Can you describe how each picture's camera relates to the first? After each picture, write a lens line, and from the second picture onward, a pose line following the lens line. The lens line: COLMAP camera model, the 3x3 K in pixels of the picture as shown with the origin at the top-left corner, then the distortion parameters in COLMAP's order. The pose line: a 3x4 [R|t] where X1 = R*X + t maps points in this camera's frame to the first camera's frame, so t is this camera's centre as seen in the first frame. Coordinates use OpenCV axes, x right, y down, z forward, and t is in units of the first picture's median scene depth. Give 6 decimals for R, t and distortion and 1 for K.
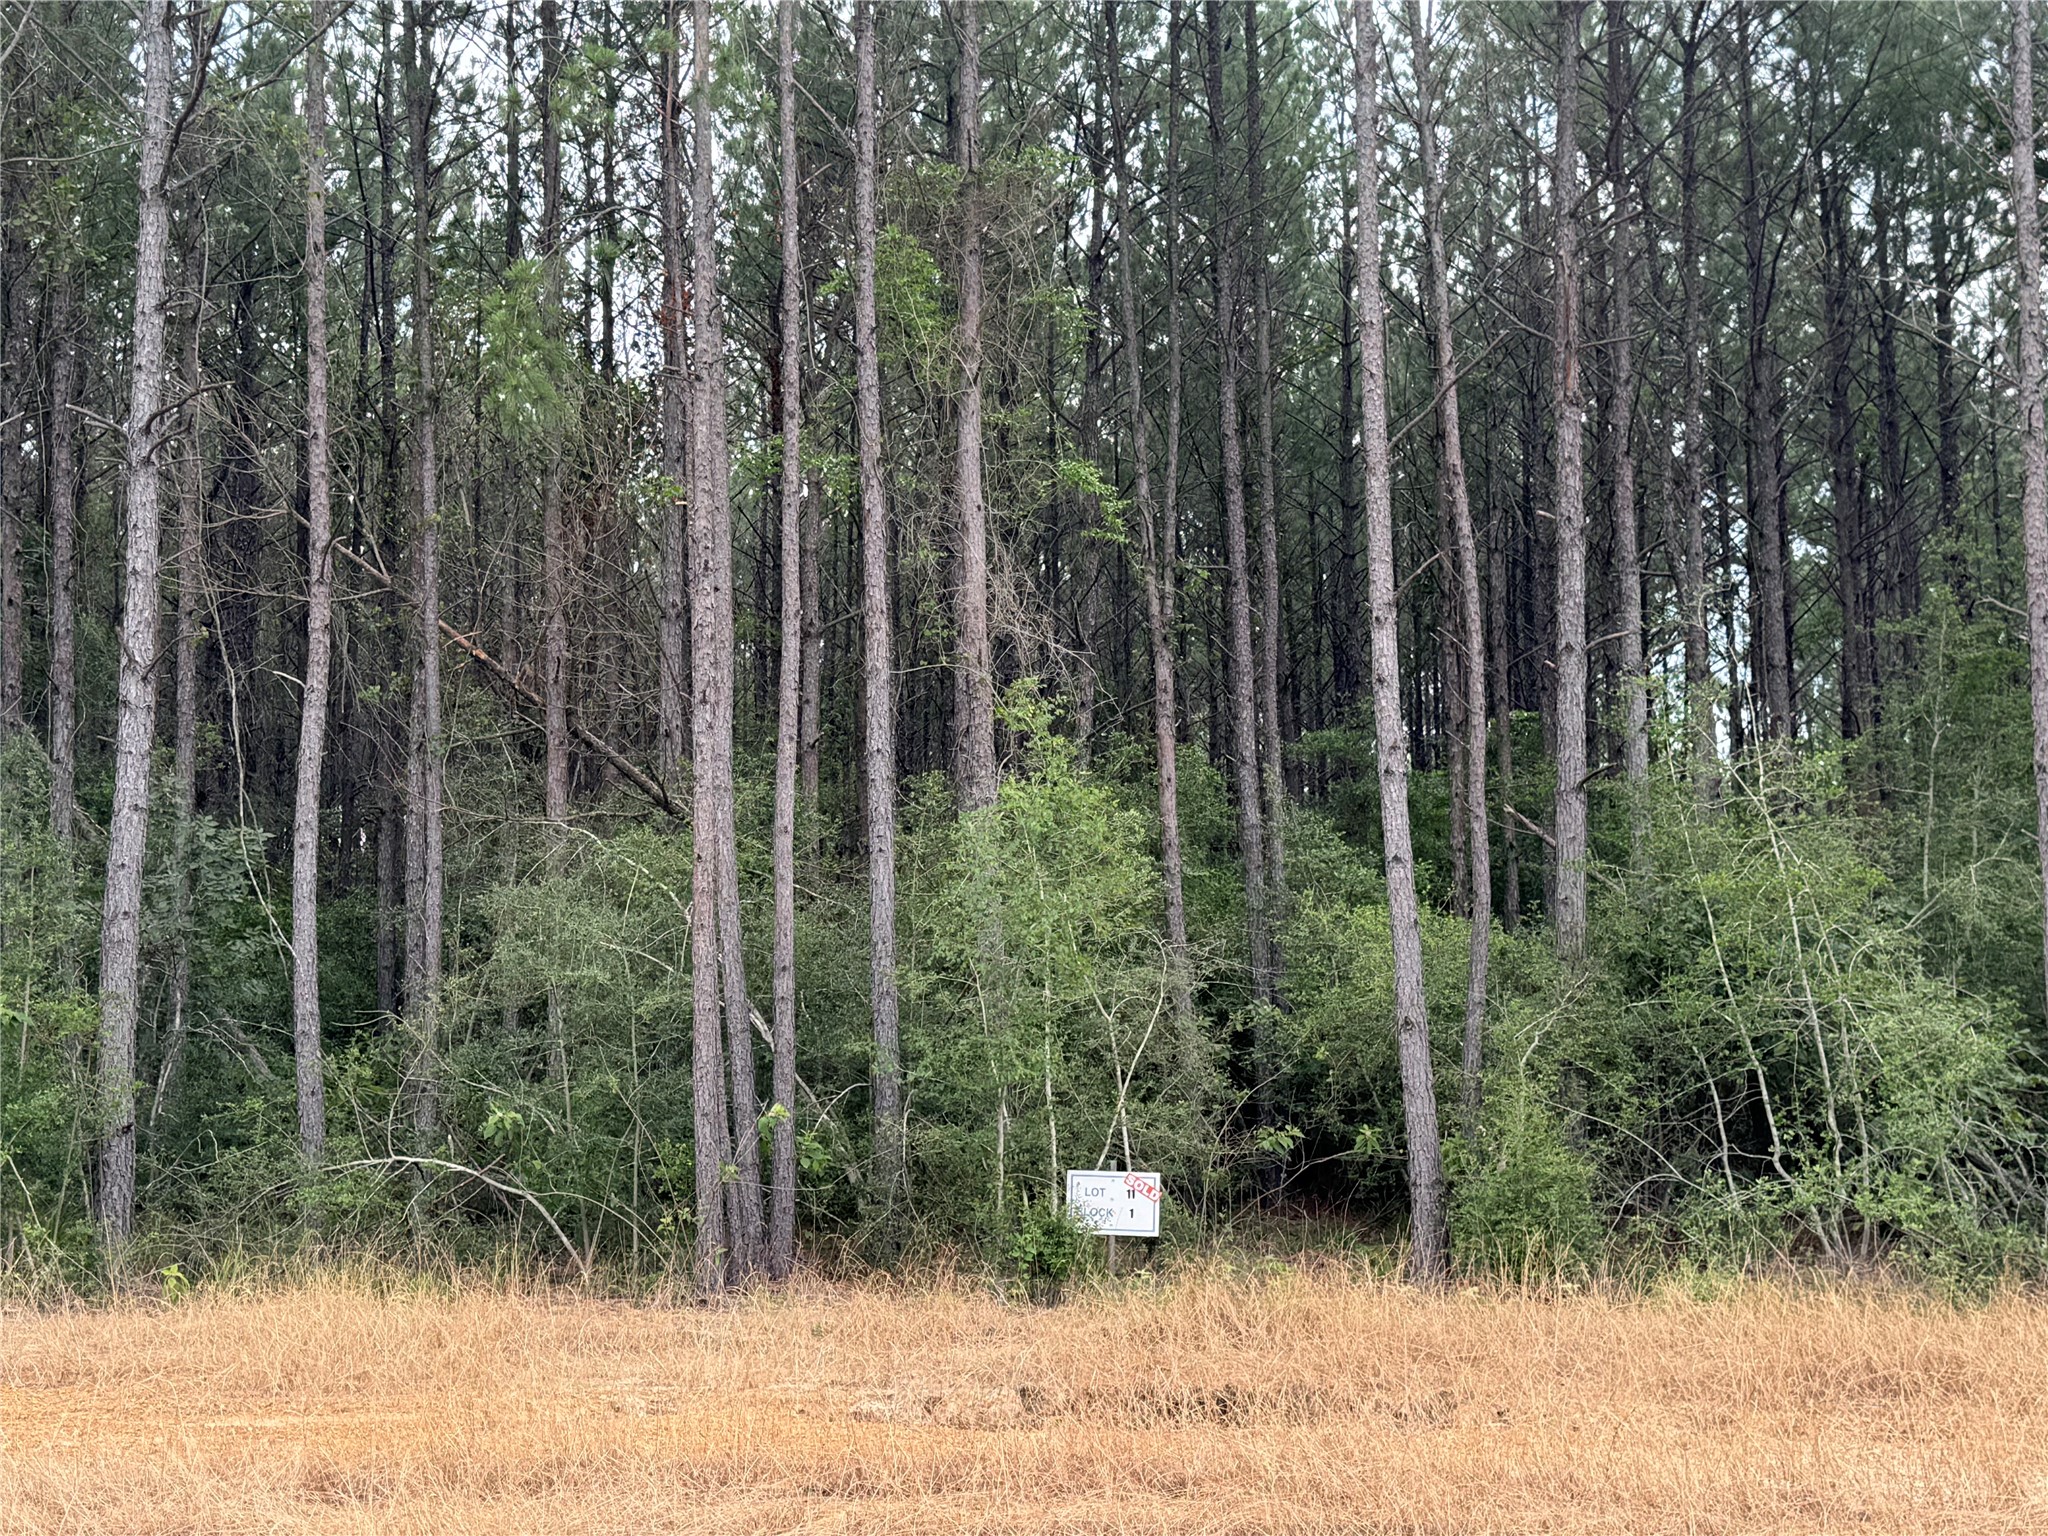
lens RADIAL K [[2738.8, 0, 1027.1], [0, 2738.8, 766.1], [0, 0, 1]] dist [0.019563, 0.000000]
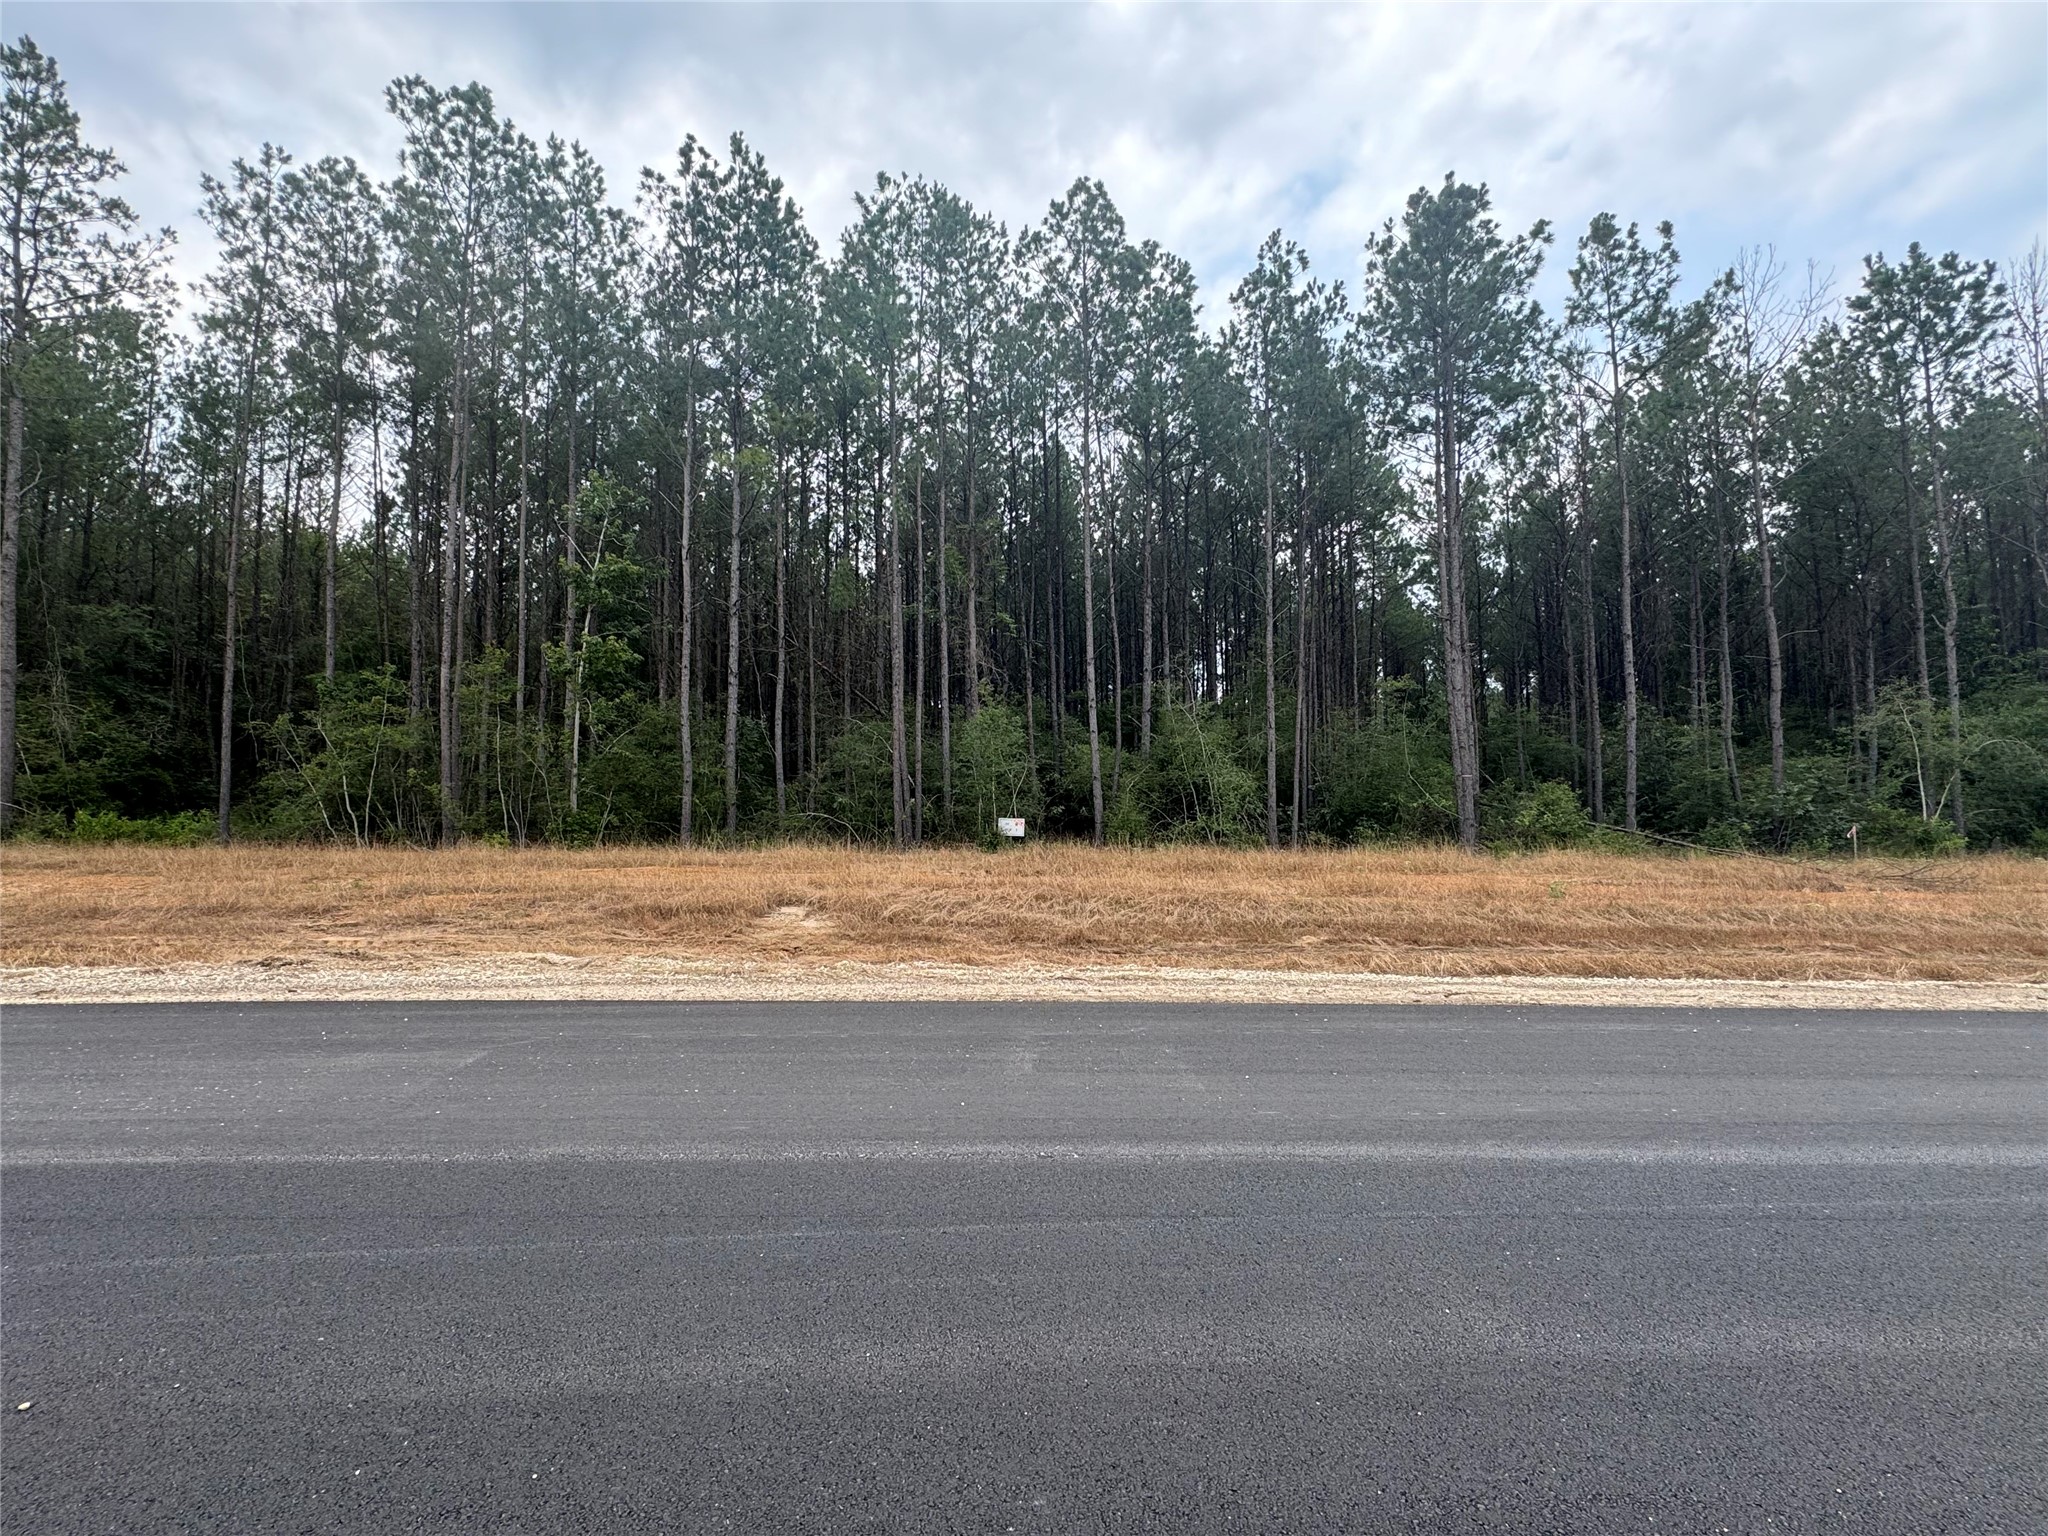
lens RADIAL K [[954.9, 0, 1029.6], [0, 954.9, 770.6], [0, 0, 1]] dist [0.000512, 0.000003]
pose [[0.998925, 0.006852, 0.045845, -0.002125], [-0.010483, 0.996786, 0.079420, -0.012168], [-0.045153, -0.079816, 0.995786, -0.217426]]
